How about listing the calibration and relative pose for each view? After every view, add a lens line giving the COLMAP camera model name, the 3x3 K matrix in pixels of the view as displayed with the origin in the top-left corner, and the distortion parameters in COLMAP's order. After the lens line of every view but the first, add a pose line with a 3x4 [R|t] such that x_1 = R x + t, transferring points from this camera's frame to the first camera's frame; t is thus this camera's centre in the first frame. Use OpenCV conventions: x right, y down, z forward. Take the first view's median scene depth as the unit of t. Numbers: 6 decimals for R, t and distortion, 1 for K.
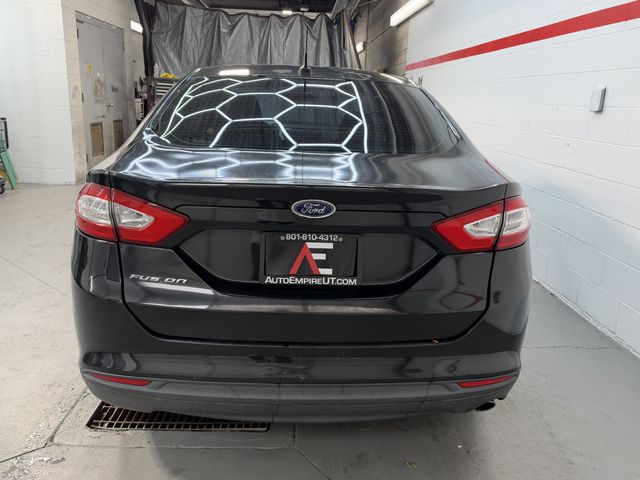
lens RADIAL K [[509.7, 0, 308.4], [0, 509.7, 226.9], [0, 0, 1]] dist [0.098353, -0.162158]
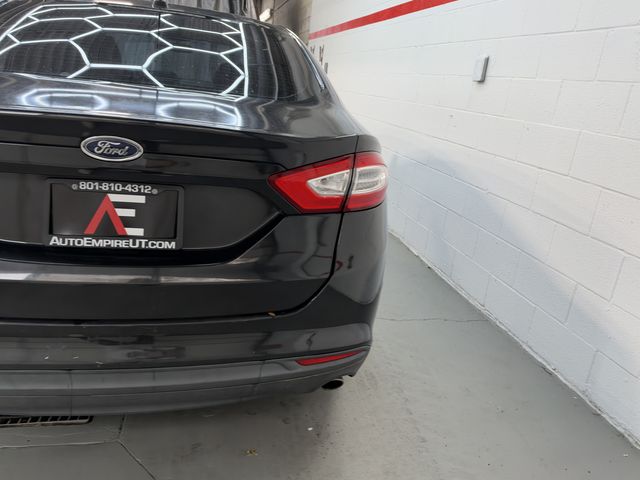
lens RADIAL K [[503.2, 0, 316.0], [0, 503.2, 239.1], [0, 0, 1]] dist [0.116012, -0.156370]
pose [[0.984791, 0.012643, 0.173281, 0.142263], [-0.023268, 0.997962, 0.059423, 0.036492], [-0.172176, -0.062551, 0.983078, 0.132774]]
